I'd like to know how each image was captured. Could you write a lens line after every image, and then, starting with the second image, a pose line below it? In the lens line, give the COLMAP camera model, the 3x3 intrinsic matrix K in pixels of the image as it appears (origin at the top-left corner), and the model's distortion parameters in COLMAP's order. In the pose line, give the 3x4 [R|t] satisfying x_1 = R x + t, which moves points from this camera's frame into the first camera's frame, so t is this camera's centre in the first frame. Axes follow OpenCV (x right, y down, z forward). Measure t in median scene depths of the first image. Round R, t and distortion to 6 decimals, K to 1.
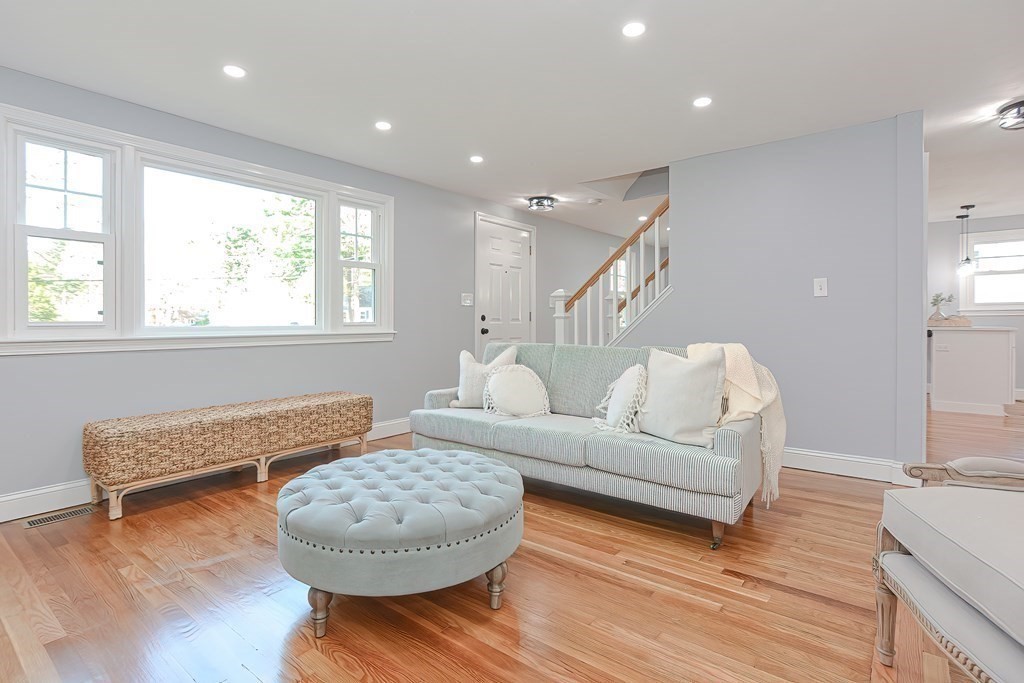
lens RADIAL K [[511.8, 0, 504.5], [0, 511.8, 322.0], [0, 0, 1]] dist [-0.001924, 0.000288]
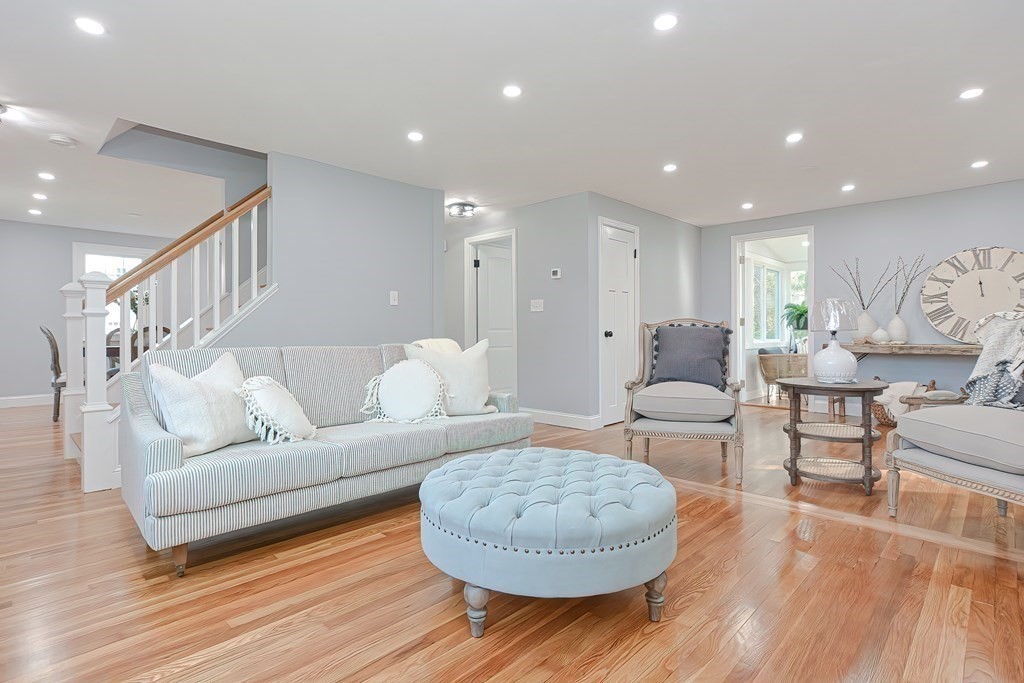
lens RADIAL K [[516.2, 0, 511.3], [0, 516.2, 333.8], [0, 0, 1]] dist [-0.002947, 0.000696]
pose [[0.091088, 0.003105, 0.995838, -0.688732], [0.001590, 0.999993, -0.003264, 0.026556], [-0.995842, 0.001881, 0.091083, 0.584285]]
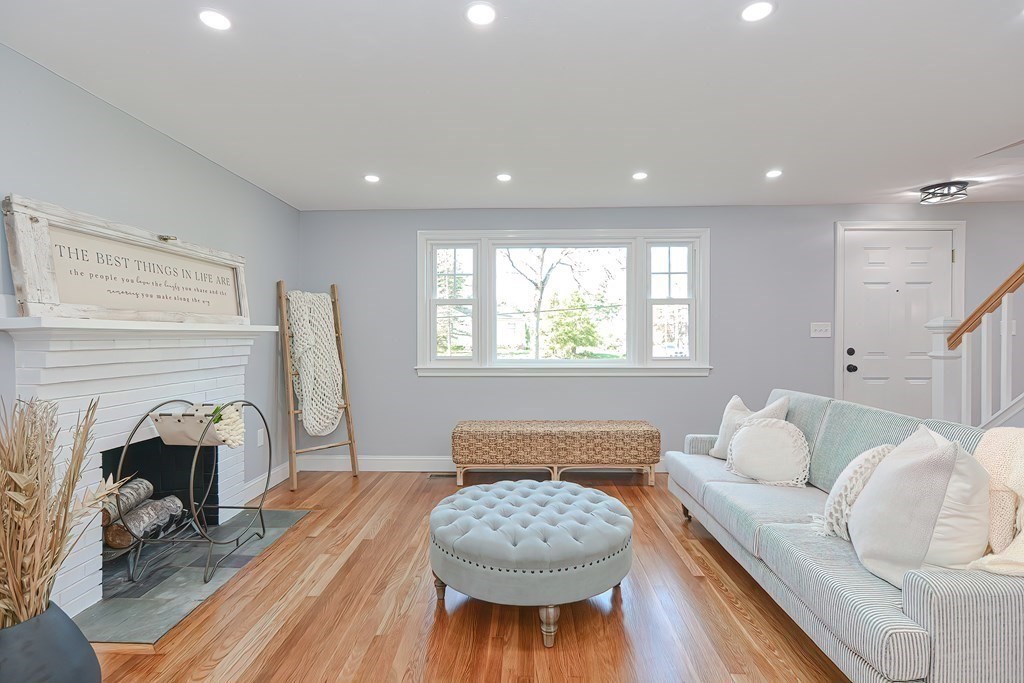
lens RADIAL K [[502.6, 0, 507.4], [0, 502.6, 339.7], [0, 0, 1]] dist [-0.017634, 0.011325]
pose [[0.598248, 0.006871, -0.801282, 0.419805], [0.001818, 0.999949, 0.009931, -0.056462], [0.801309, -0.007398, 0.598205, 0.159008]]
